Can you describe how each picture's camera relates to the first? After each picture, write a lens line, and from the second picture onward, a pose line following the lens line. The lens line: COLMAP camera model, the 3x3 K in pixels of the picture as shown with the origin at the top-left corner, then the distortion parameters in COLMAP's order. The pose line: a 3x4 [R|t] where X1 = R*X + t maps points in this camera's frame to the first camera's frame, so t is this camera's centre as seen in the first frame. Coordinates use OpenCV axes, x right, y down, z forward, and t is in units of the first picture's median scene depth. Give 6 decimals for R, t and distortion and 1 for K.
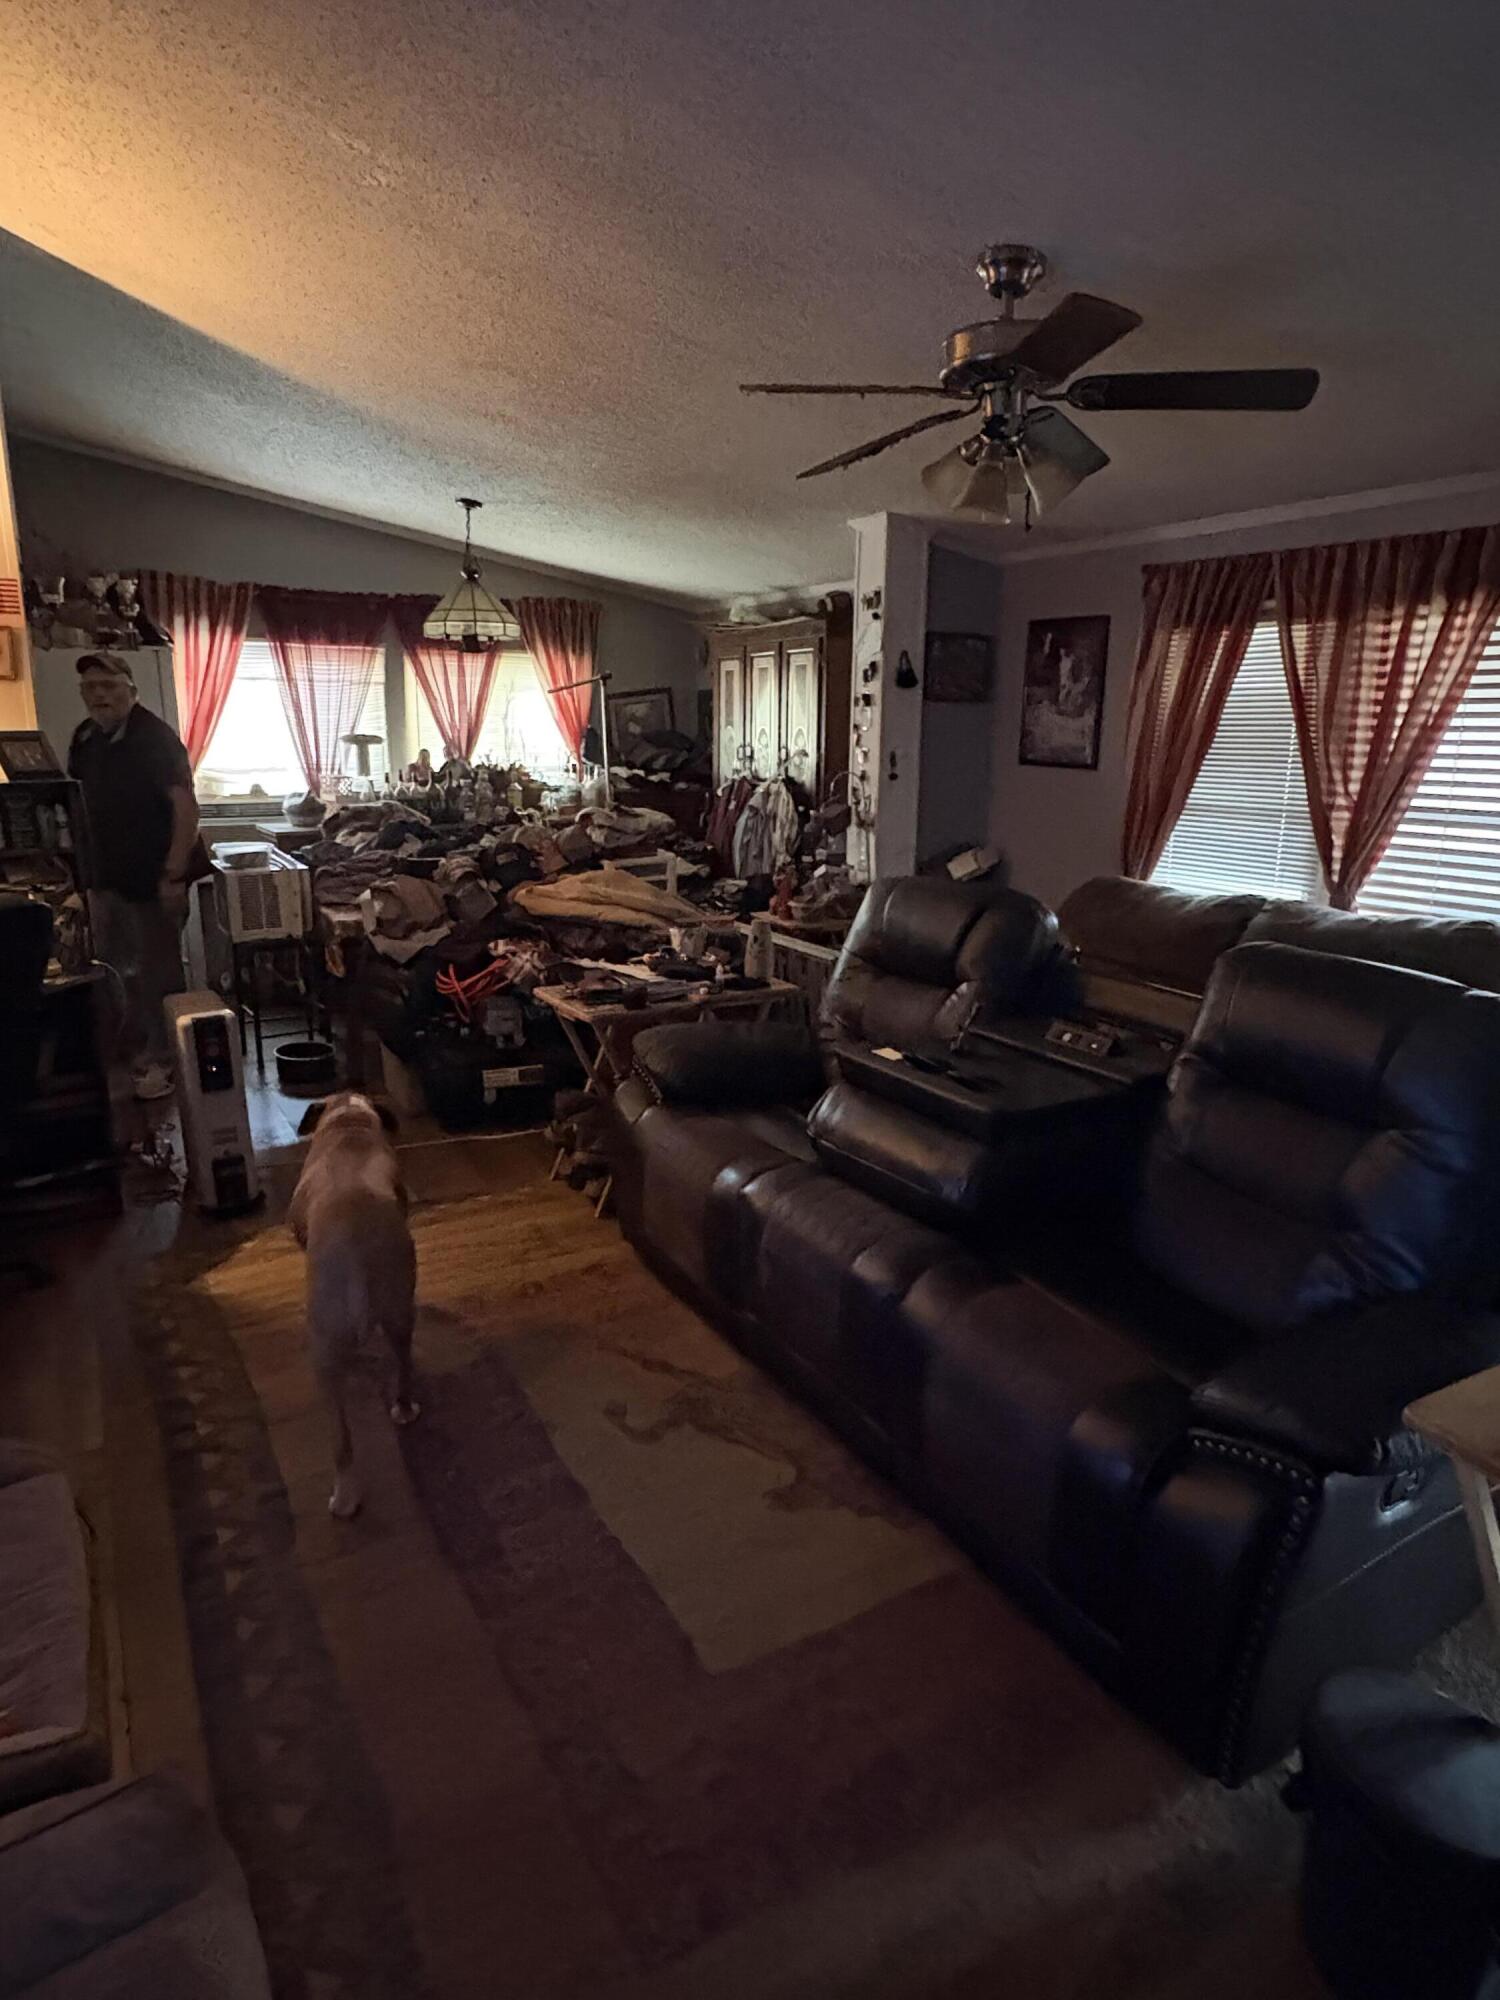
lens RADIAL K [[1179.8, 0, 750.0], [0, 1179.8, 1000.0], [0, 0, 1]] dist [-0.000701, 0.000047]
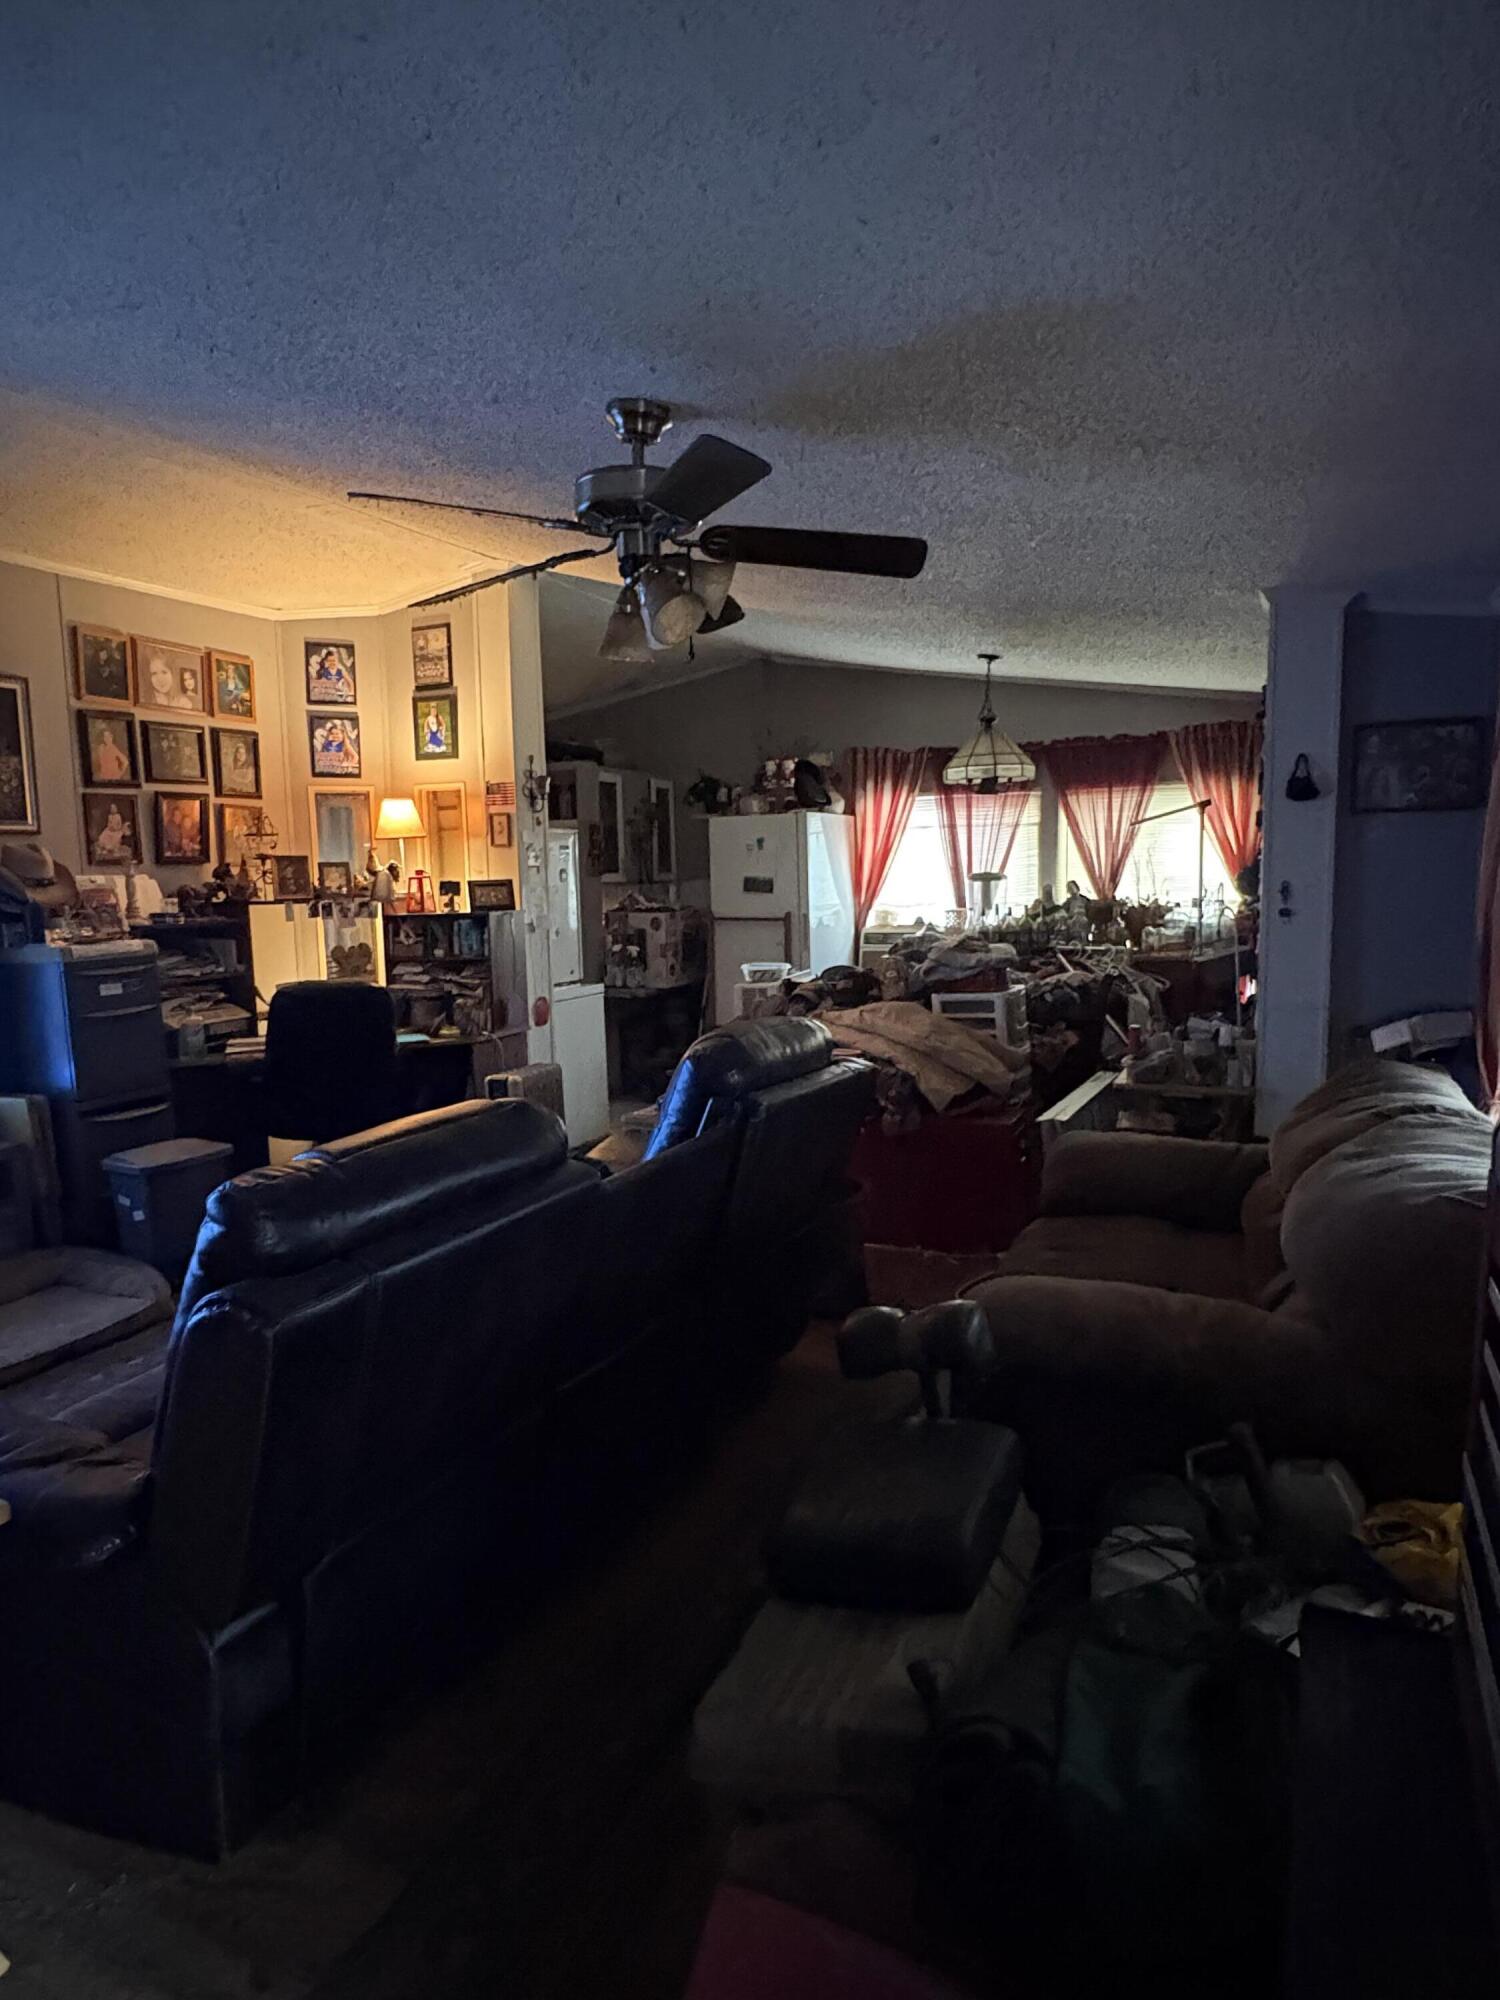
lens RADIAL K [[1179.8, 0, 750.0], [0, 1179.8, 1000.0], [0, 0, 1]] dist [-0.000701, 0.000047]
pose [[0.572735, 0.066461, -0.817042, 0.461334], [-0.158032, 0.986963, -0.030496, -0.043440], [0.804364, 0.146585, 0.575771, 0.226757]]
